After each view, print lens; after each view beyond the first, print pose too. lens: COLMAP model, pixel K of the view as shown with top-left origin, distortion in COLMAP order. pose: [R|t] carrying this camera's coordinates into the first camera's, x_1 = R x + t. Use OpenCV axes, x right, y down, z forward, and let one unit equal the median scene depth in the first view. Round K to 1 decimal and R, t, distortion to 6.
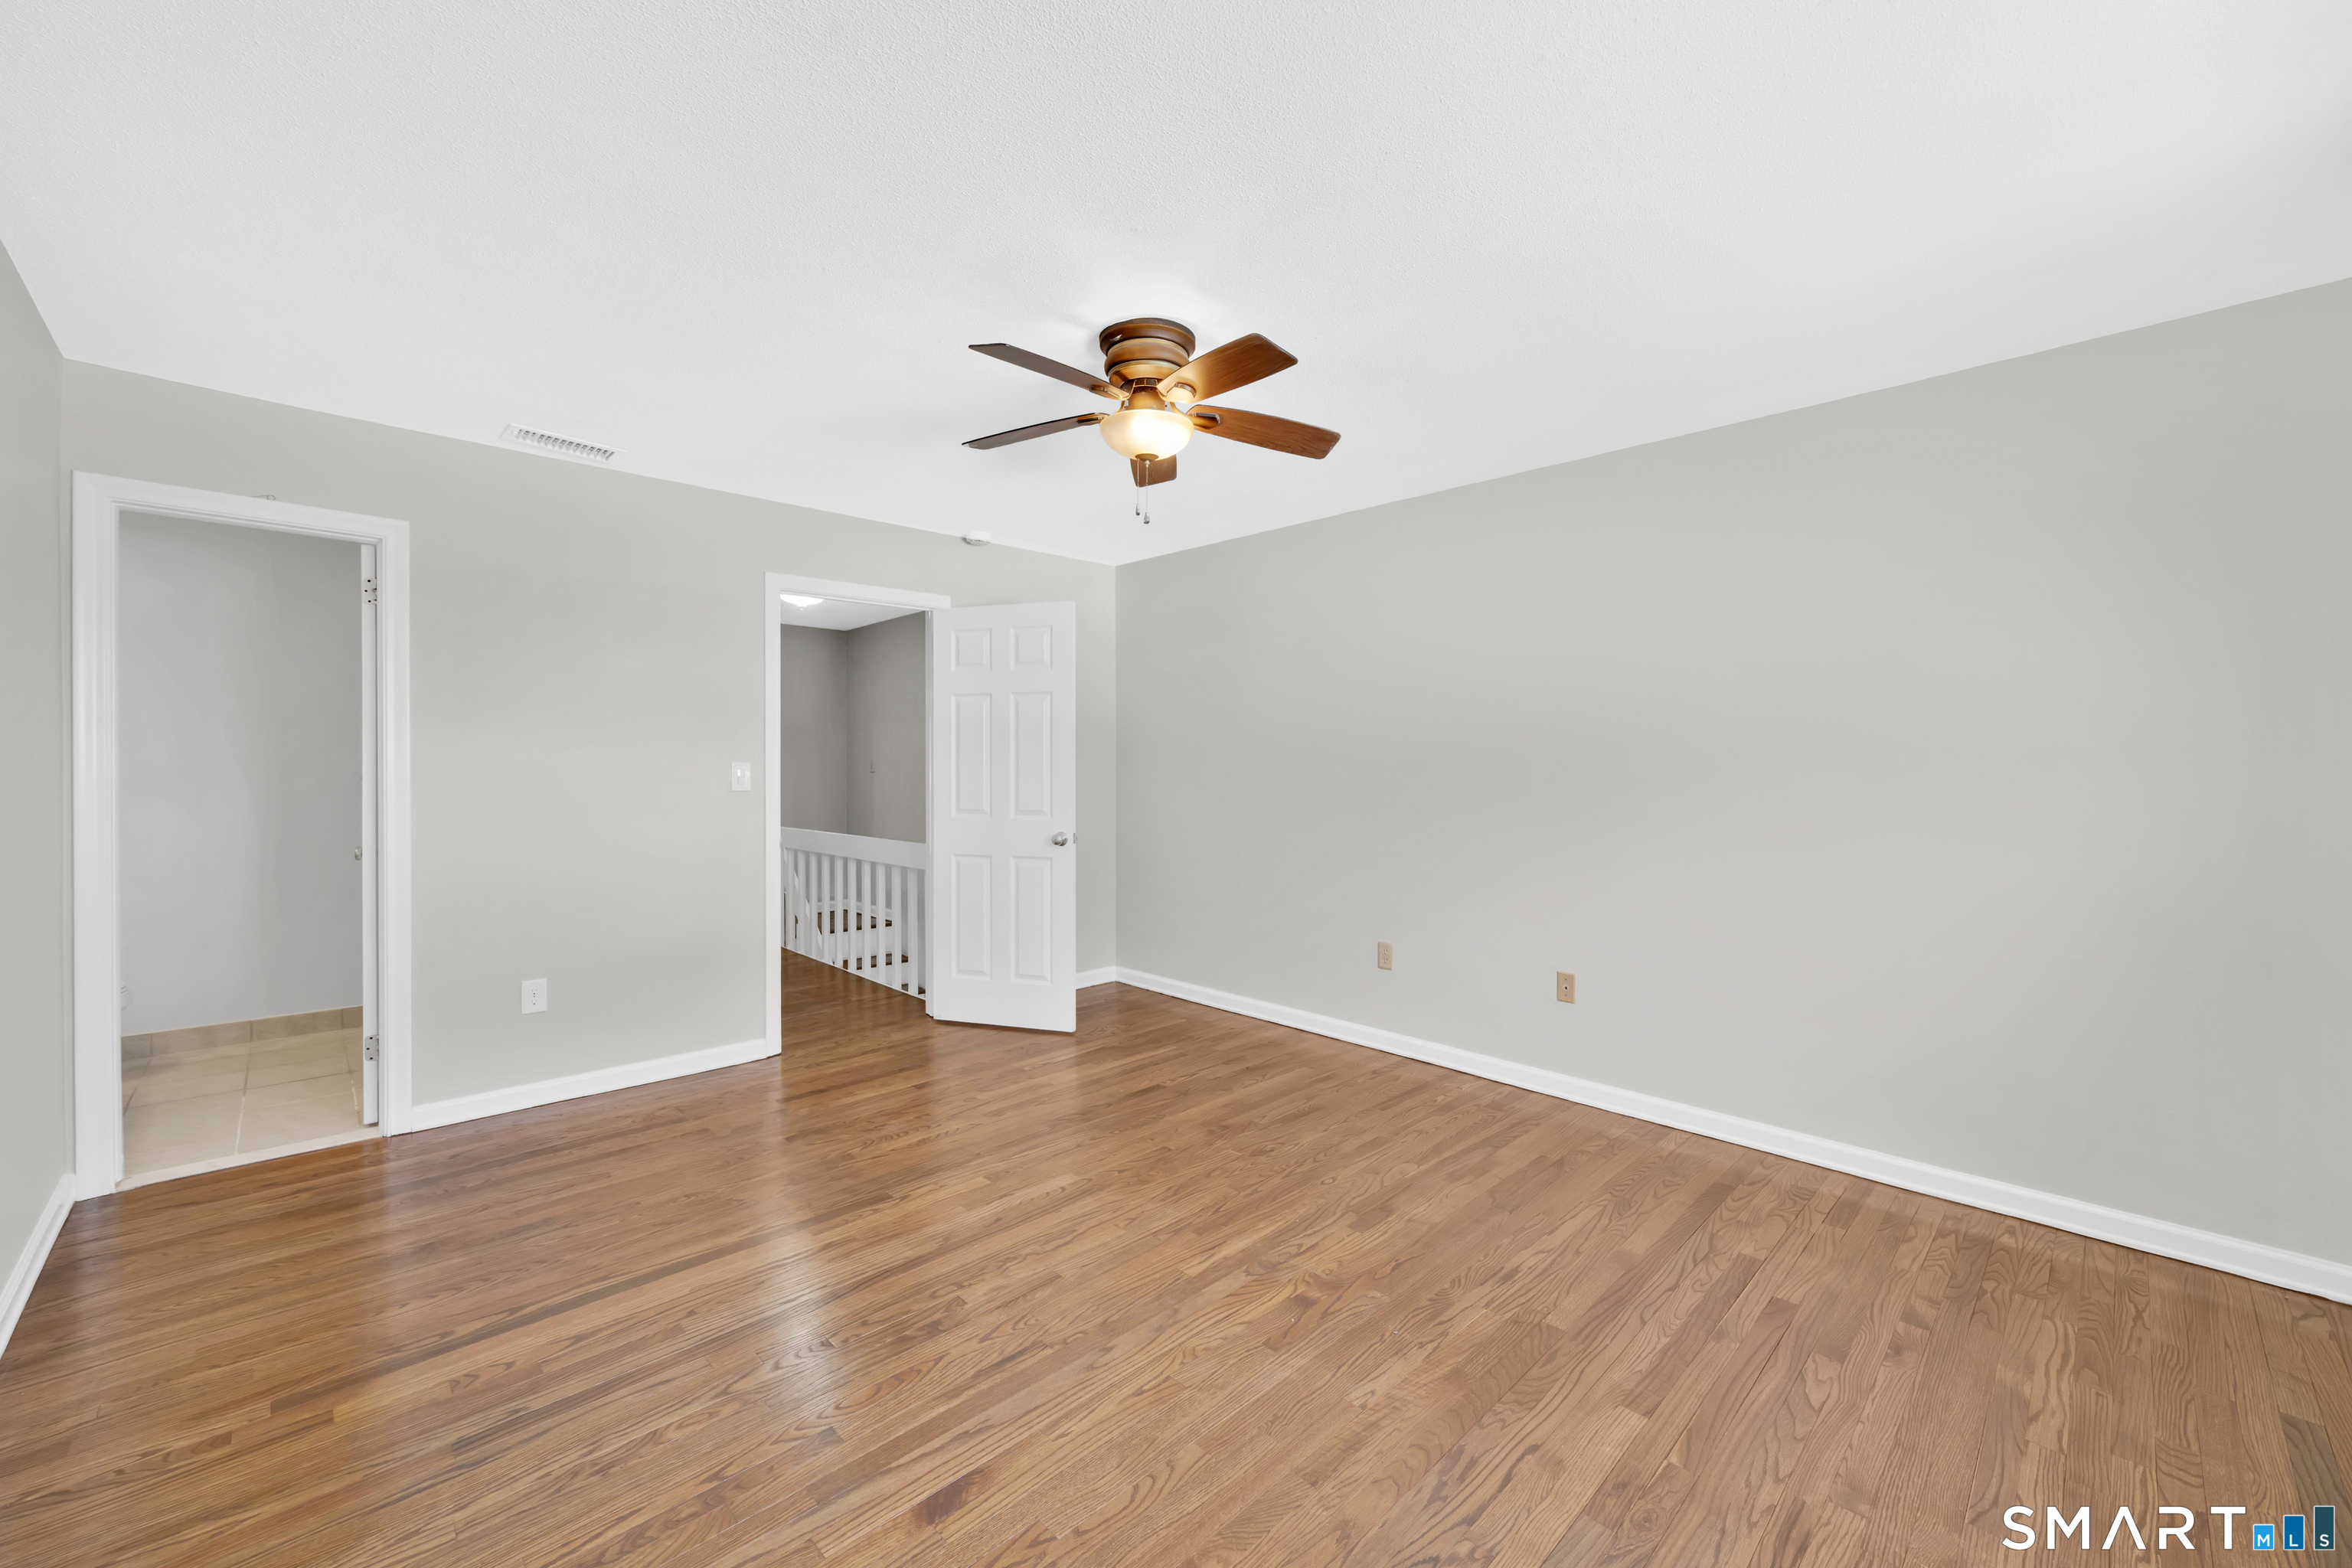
lens RADIAL K [[934.0, 0, 1177.8], [0, 934.0, 768.0], [0, 0, 1]] dist [-0.001240, -0.000225]
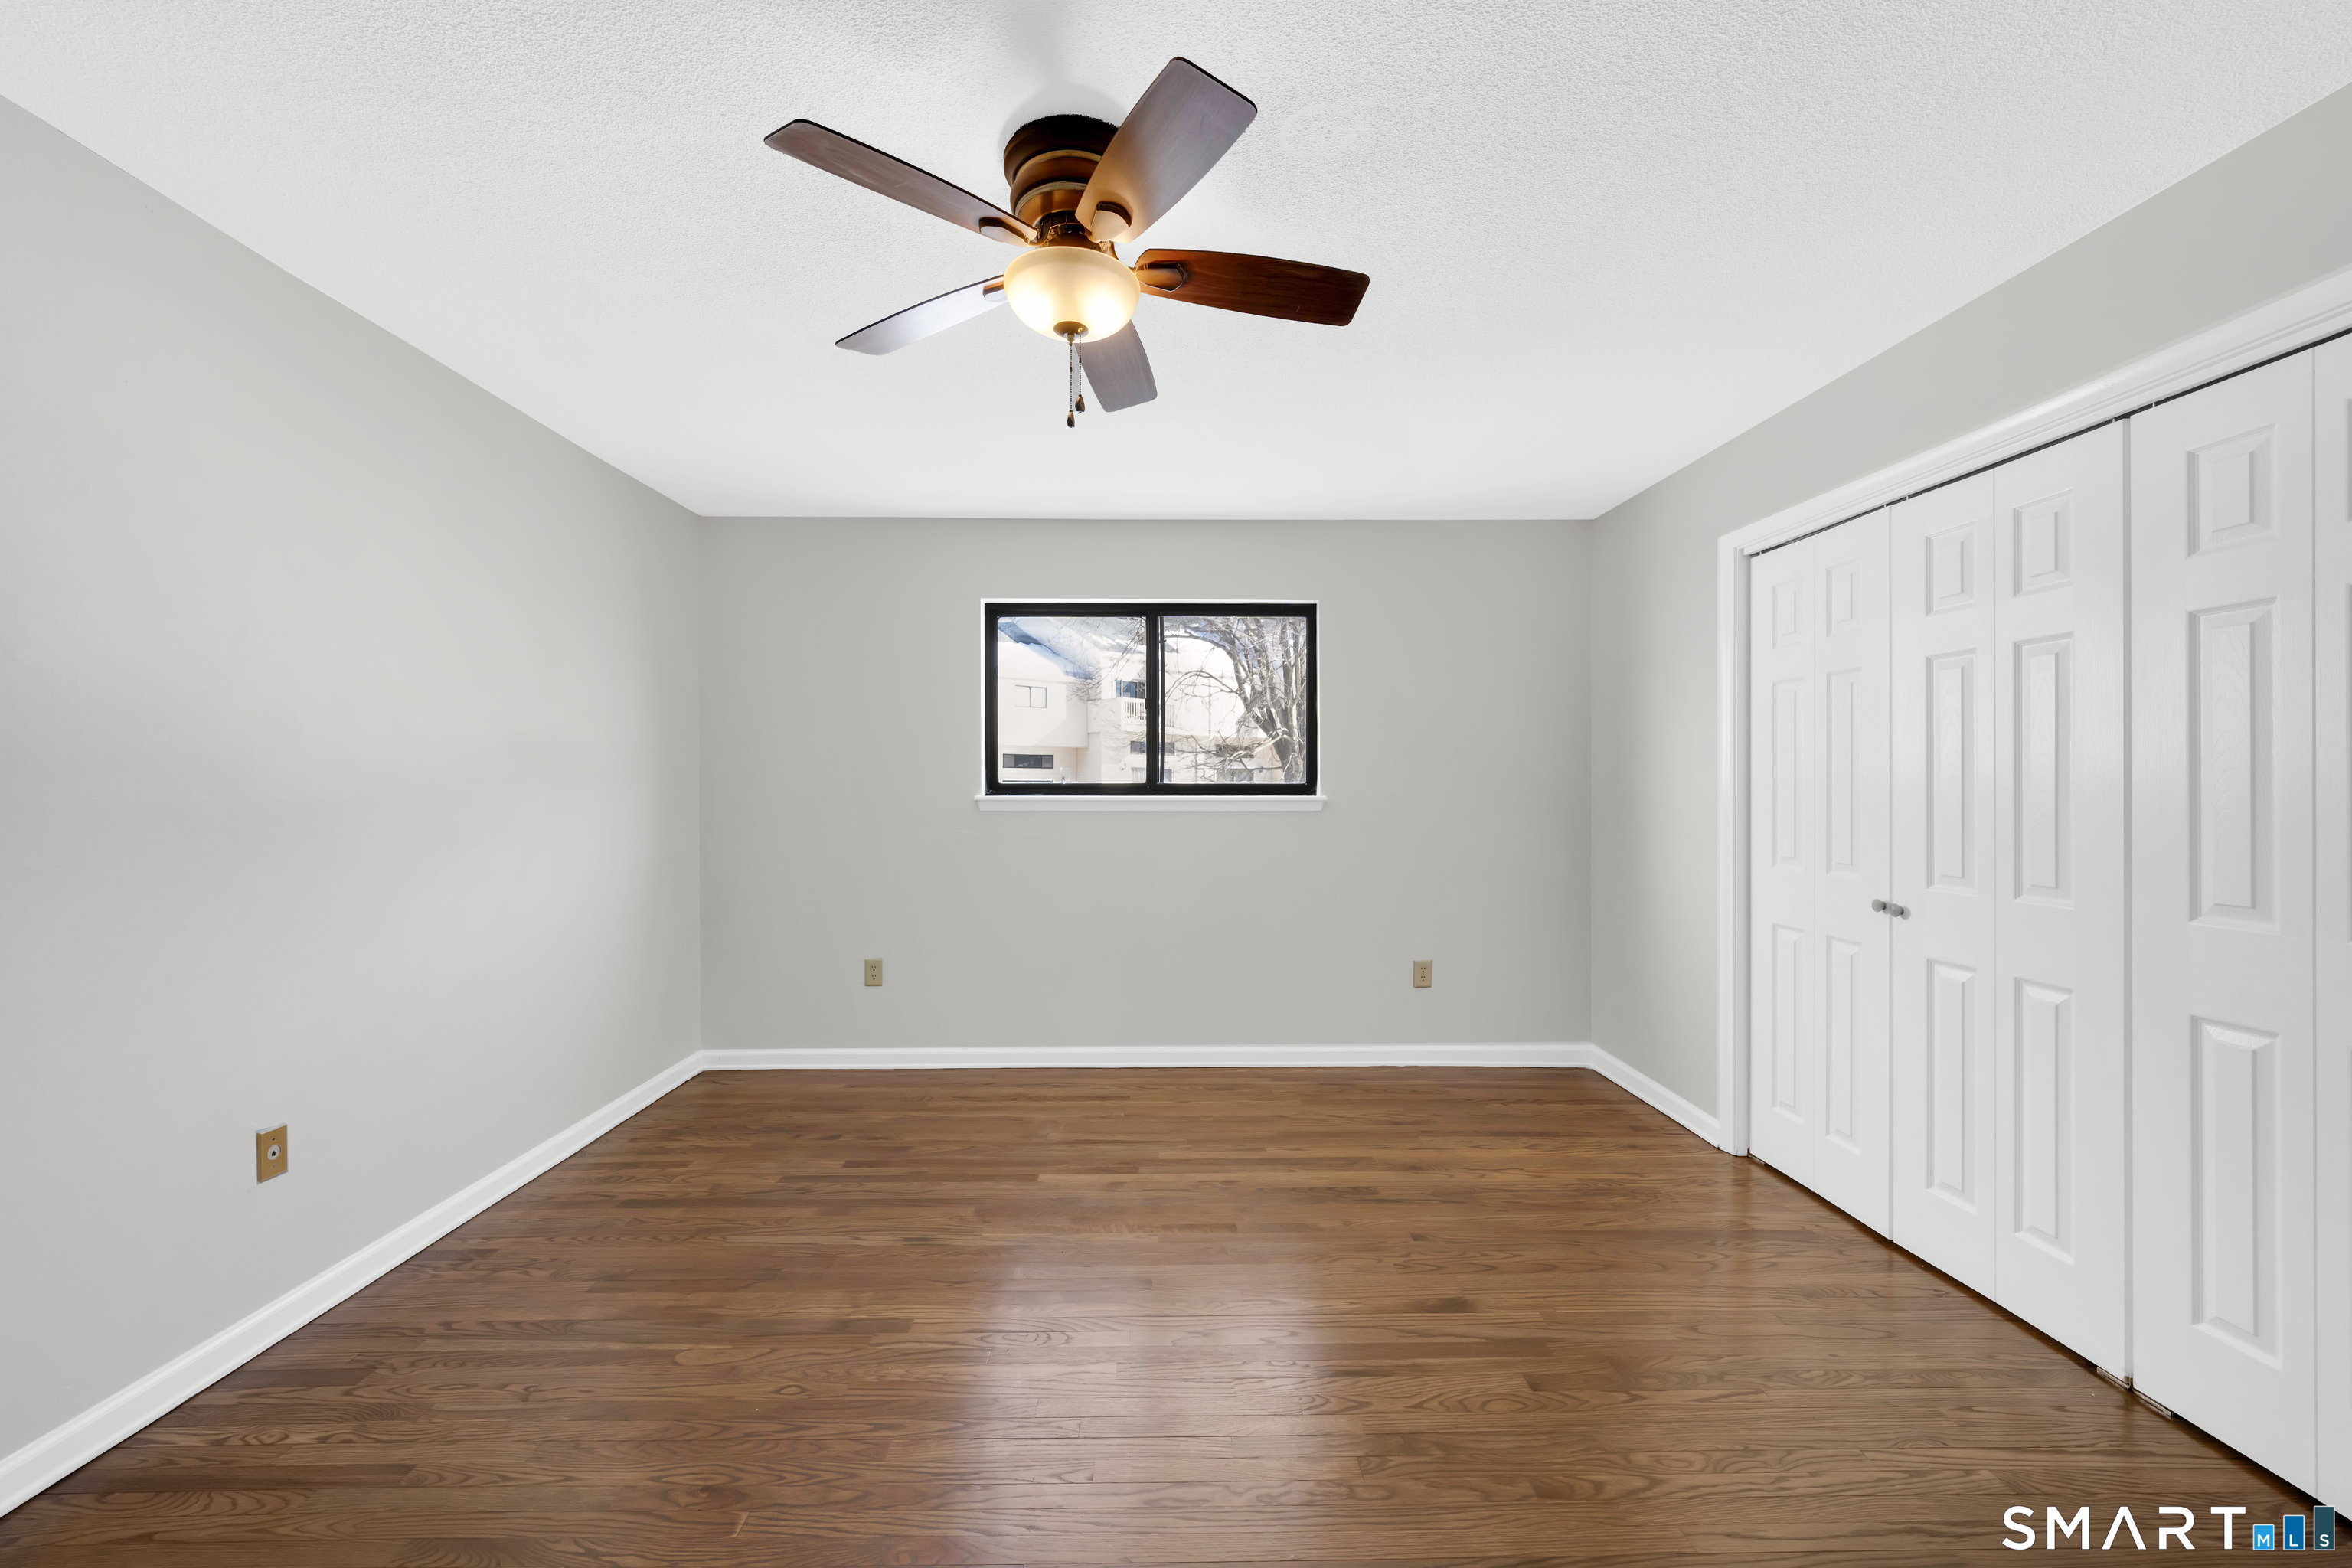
lens RADIAL K [[916.2, 0, 1155.1], [0, 916.2, 784.4], [0, 0, 1]] dist [0.000718, -0.000242]
pose [[-0.731212, 0.000154, 0.682151, -0.590542], [-0.002341, 0.999994, -0.002735, 0.000903], [-0.682147, -0.003597, -0.731207, 1.580214]]
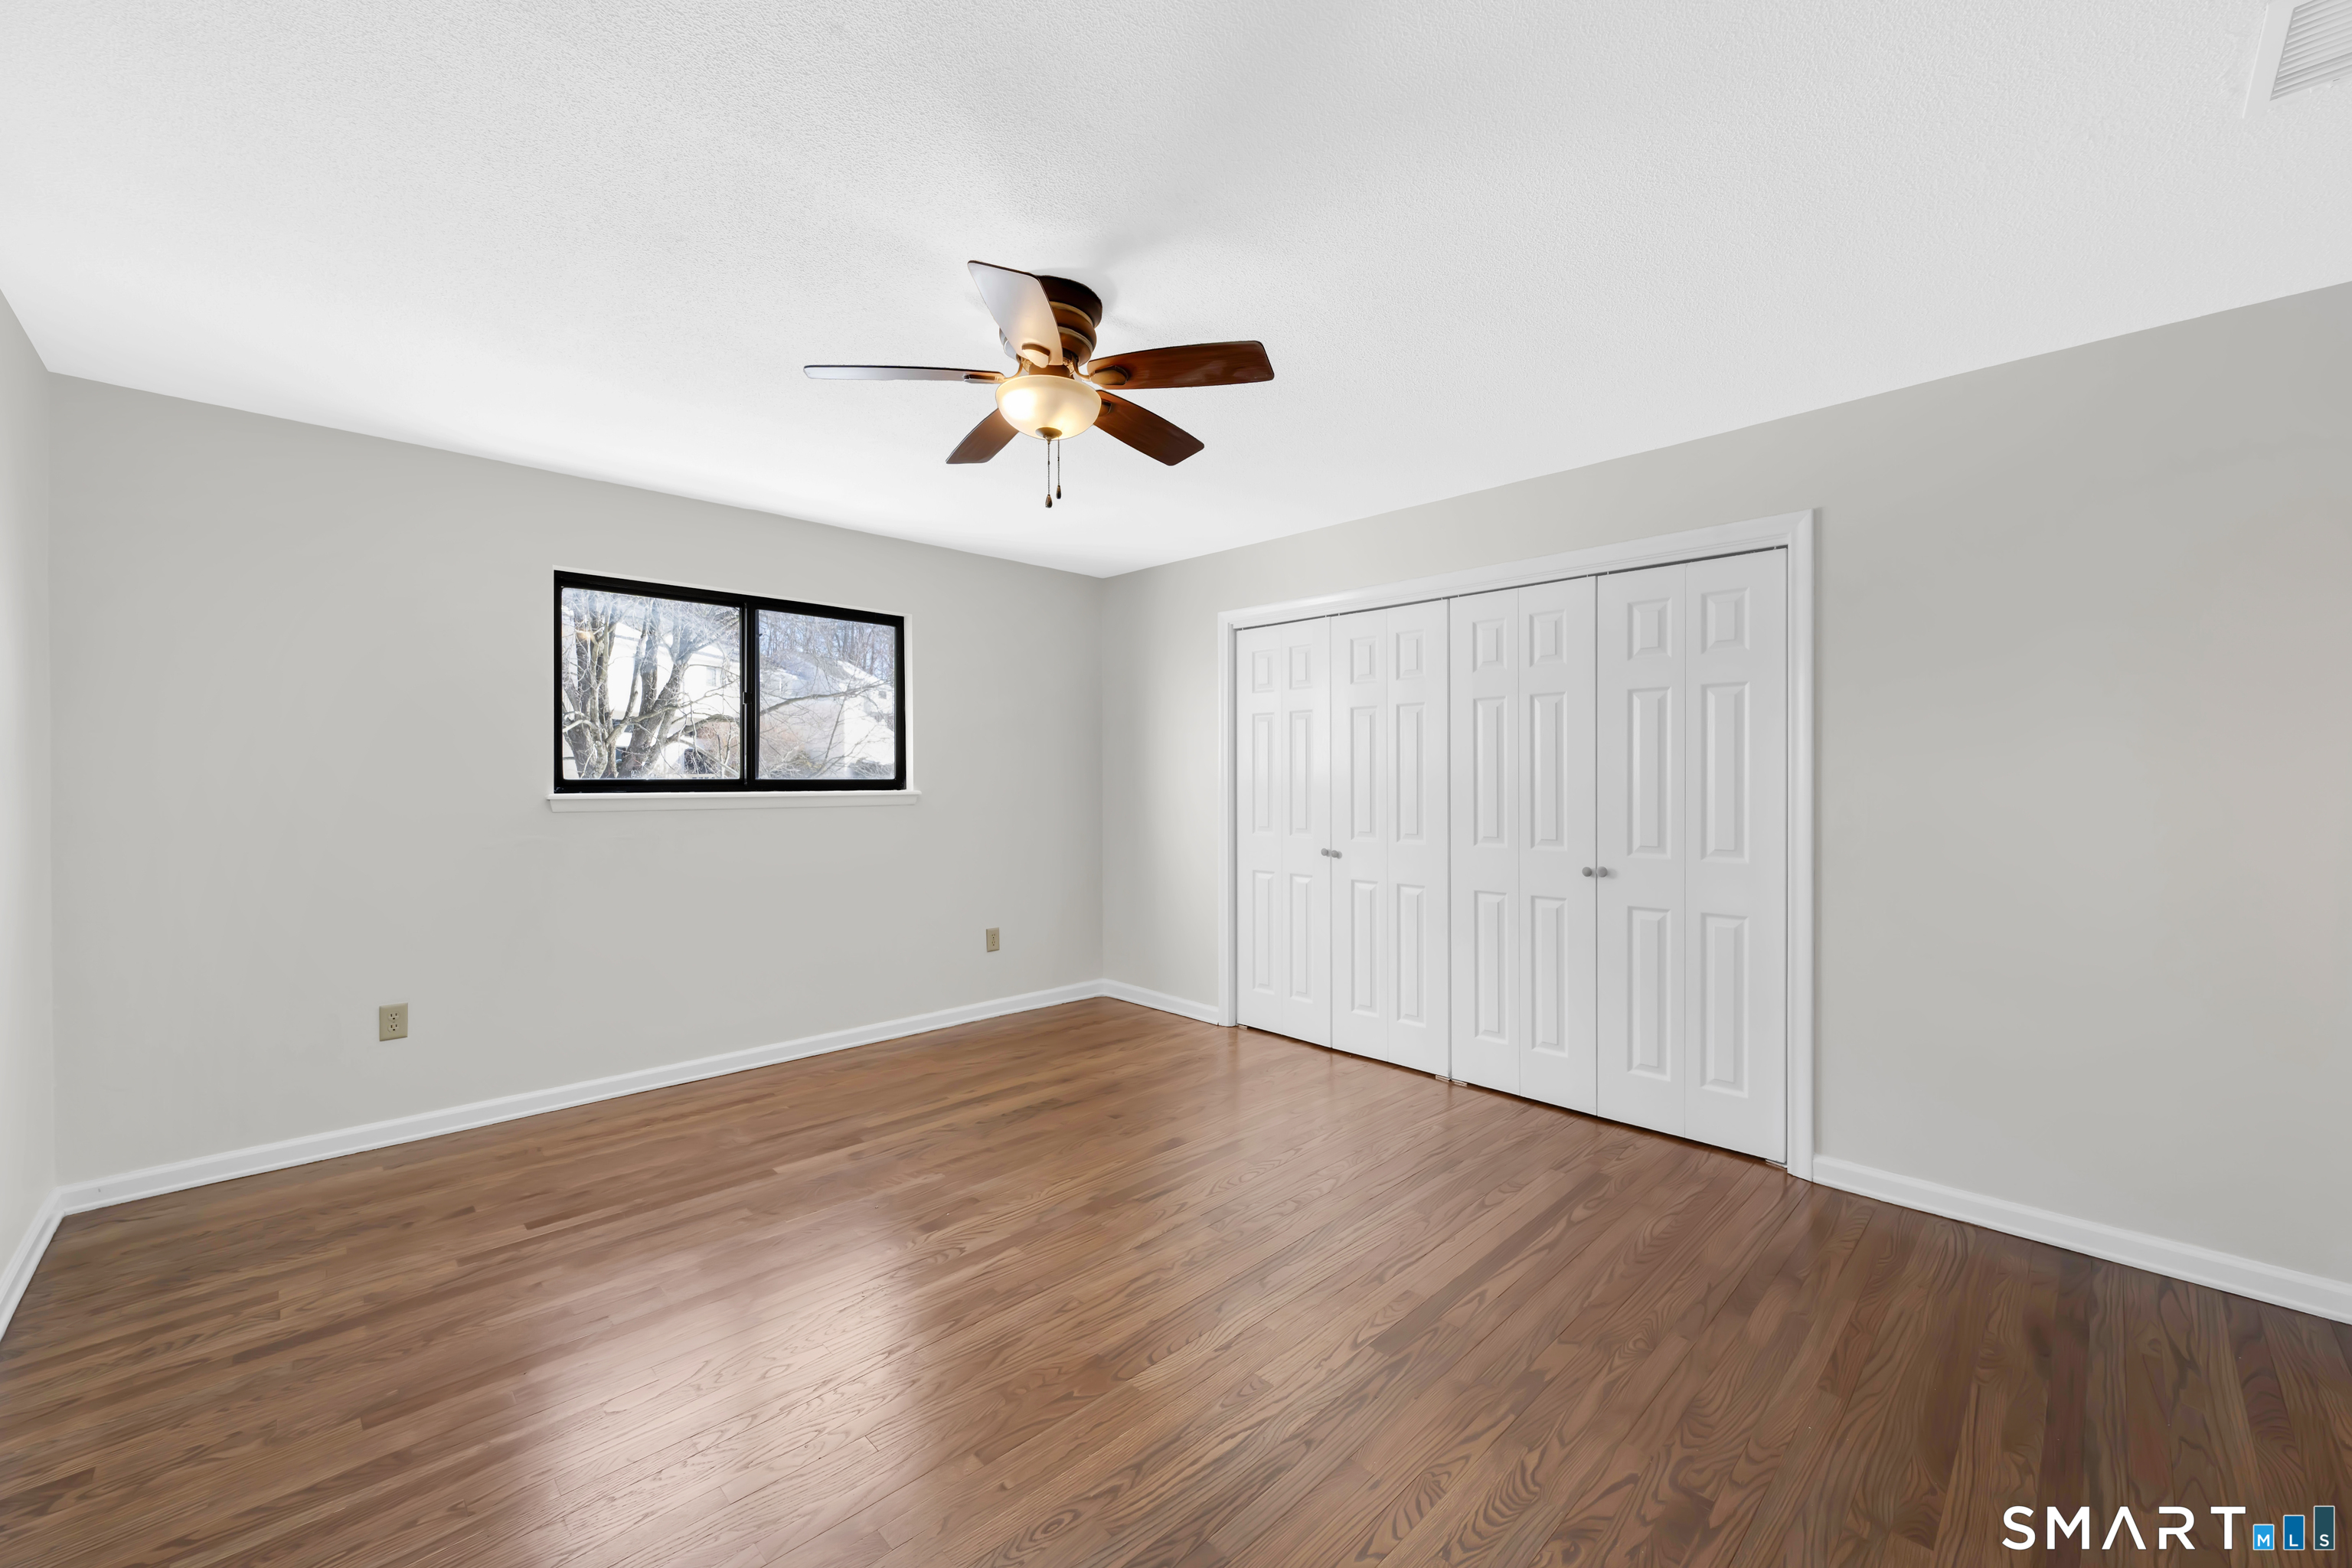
lens RADIAL K [[920.3, 0, 1174.8], [0, 920.3, 776.1], [0, 0, 1]] dist [-0.001541, 0.000135]
pose [[-0.999983, -0.000527, -0.005731, -0.162984], [-0.000502, 0.999990, -0.004429, -0.004364], [0.005733, -0.004426, -0.999974, 2.046408]]
